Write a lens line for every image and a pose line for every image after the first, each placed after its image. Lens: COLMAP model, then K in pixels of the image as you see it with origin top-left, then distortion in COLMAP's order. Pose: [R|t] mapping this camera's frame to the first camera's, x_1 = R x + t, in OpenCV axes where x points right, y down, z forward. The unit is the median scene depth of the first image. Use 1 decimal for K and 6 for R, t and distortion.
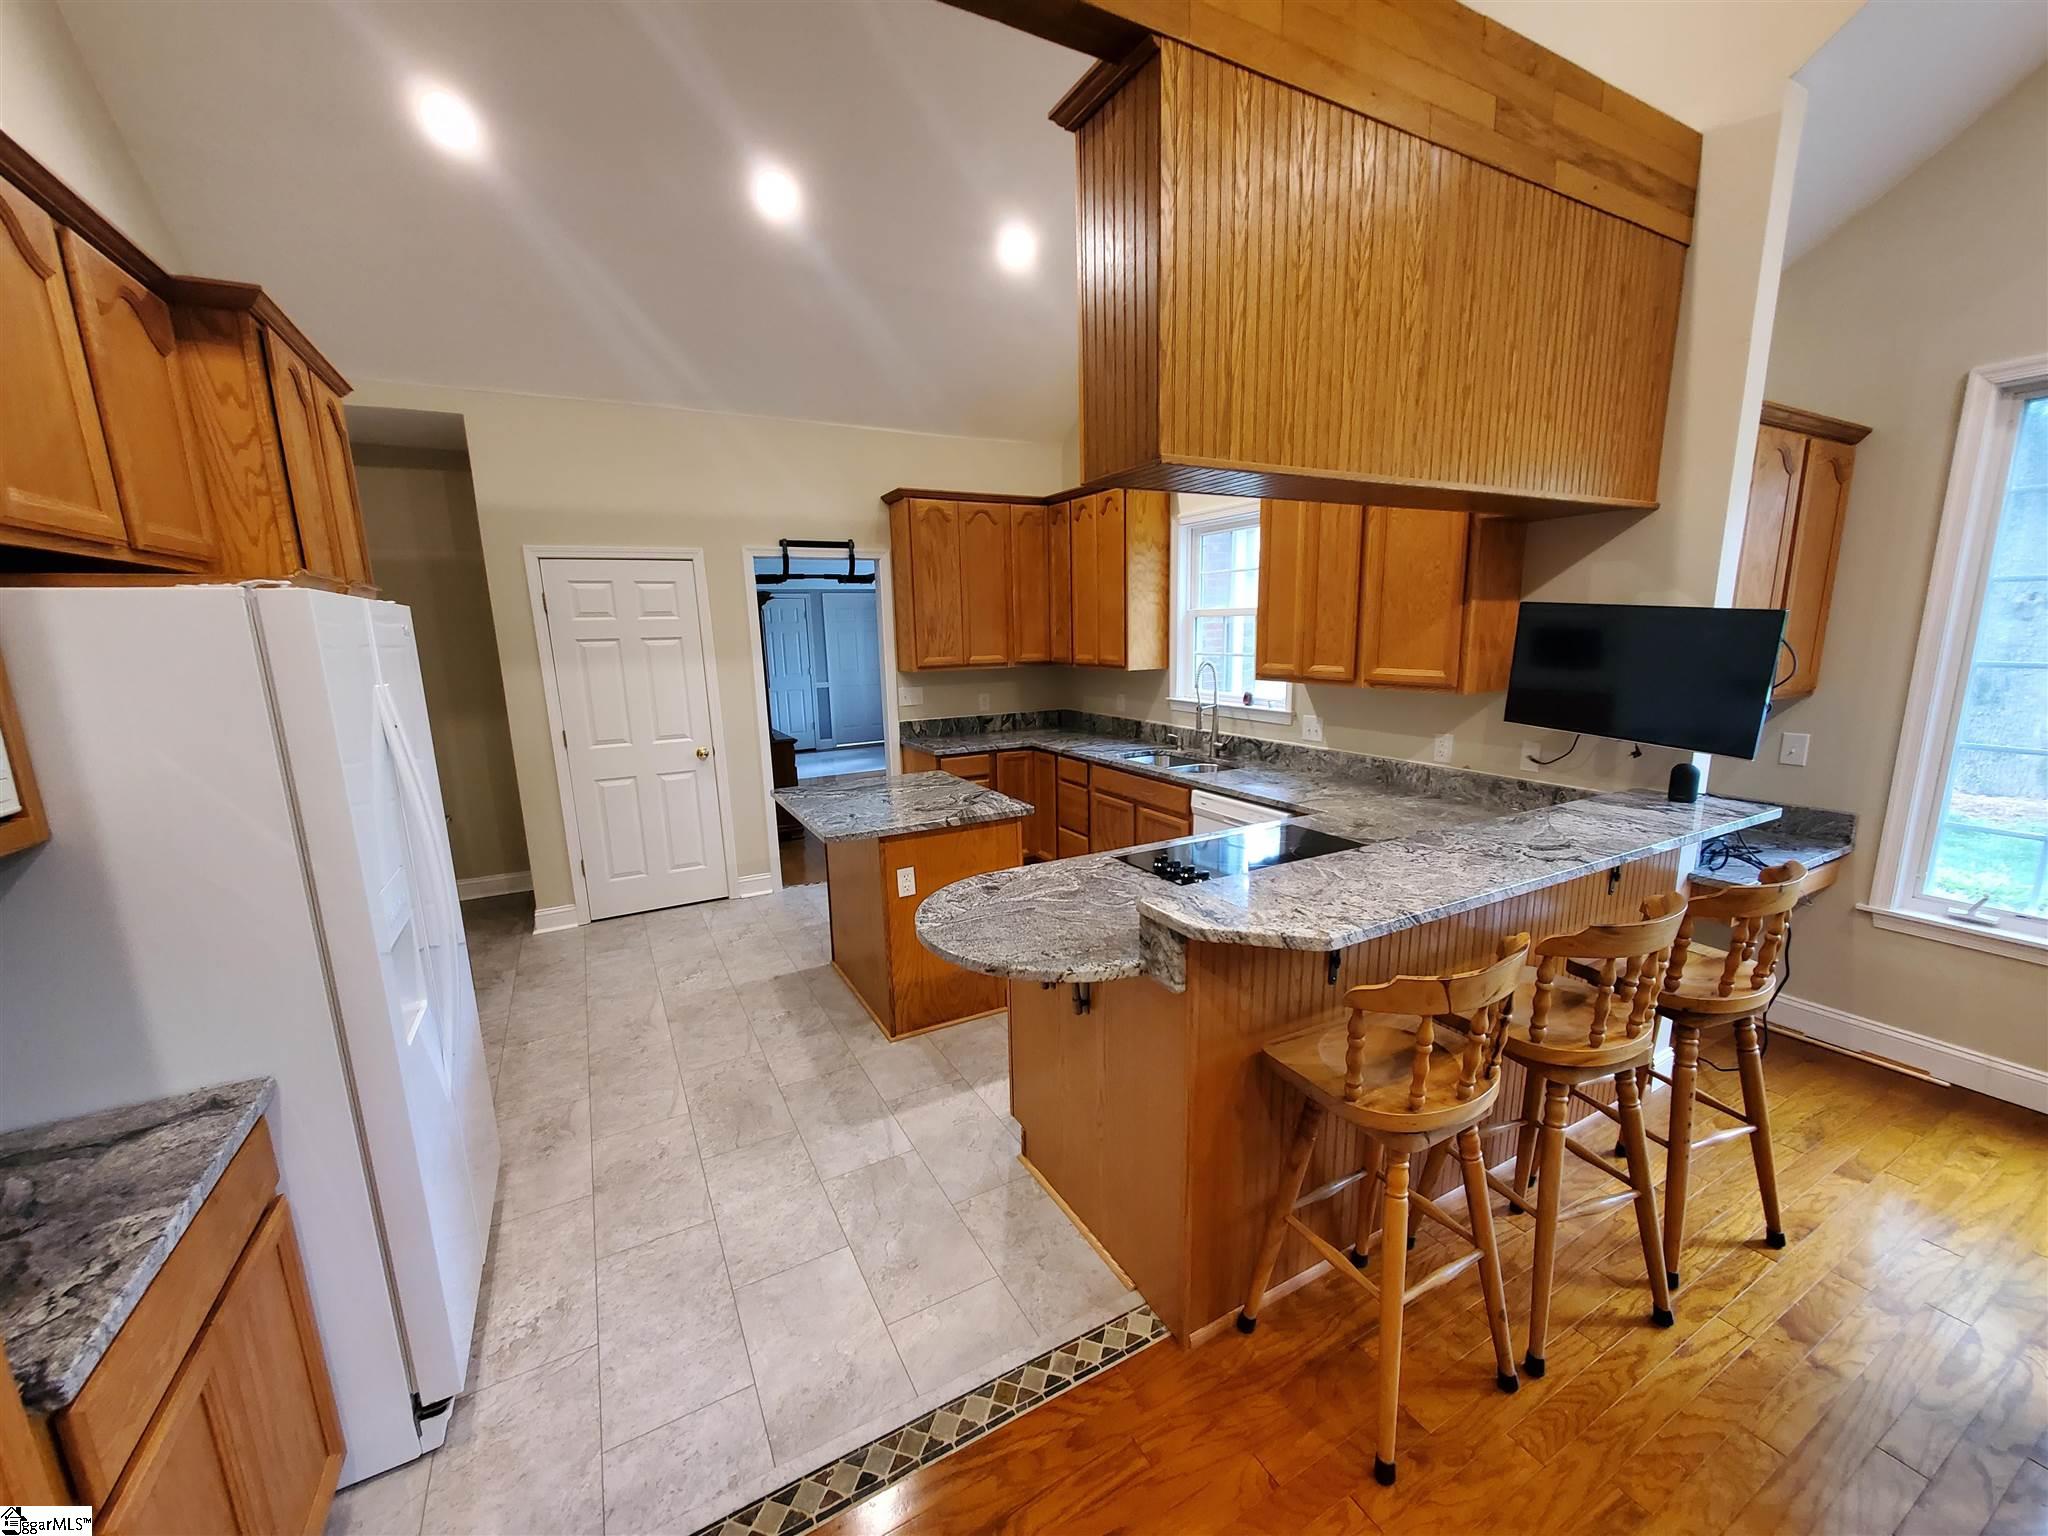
lens RADIAL K [[814.1, 0, 1034.5], [0, 814.1, 797.5], [0, 0, 1]] dist [0.002078, -0.000486]
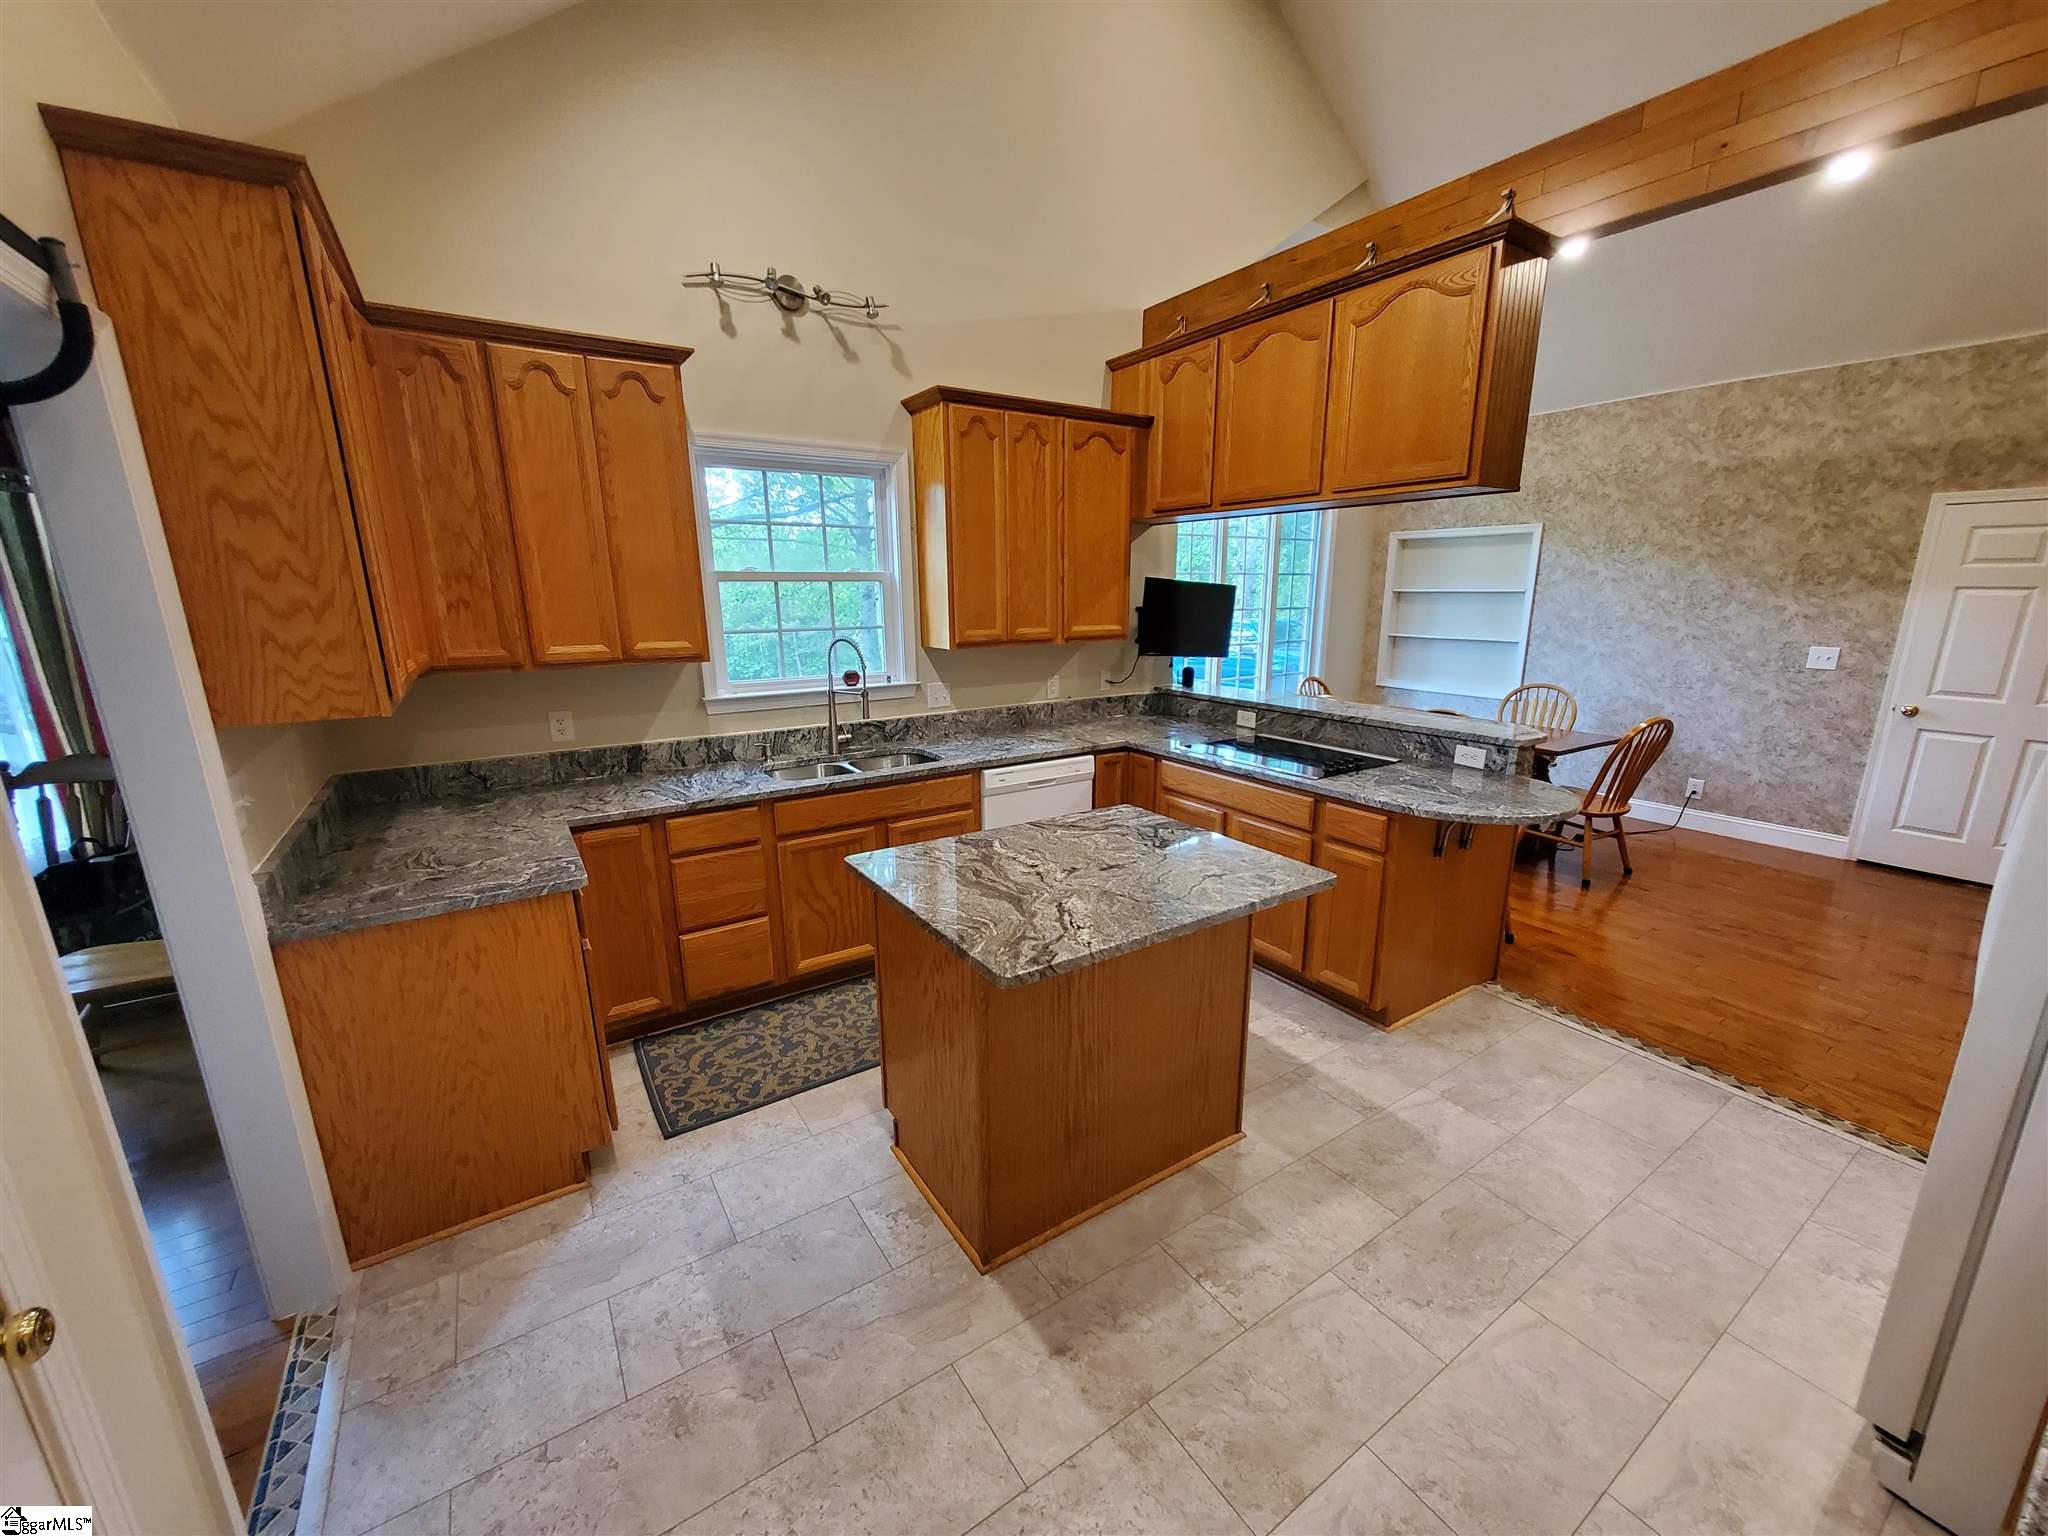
lens RADIAL K [[814.1, 0, 1045.4], [0, 814.1, 791.0], [0, 0, 1]] dist [0.002078, -0.000486]
pose [[-0.092204, -0.225095, 0.969964, -0.921961], [0.212185, 0.947299, 0.240005, -0.253417], [-0.972870, 0.227941, -0.039583, 1.273410]]
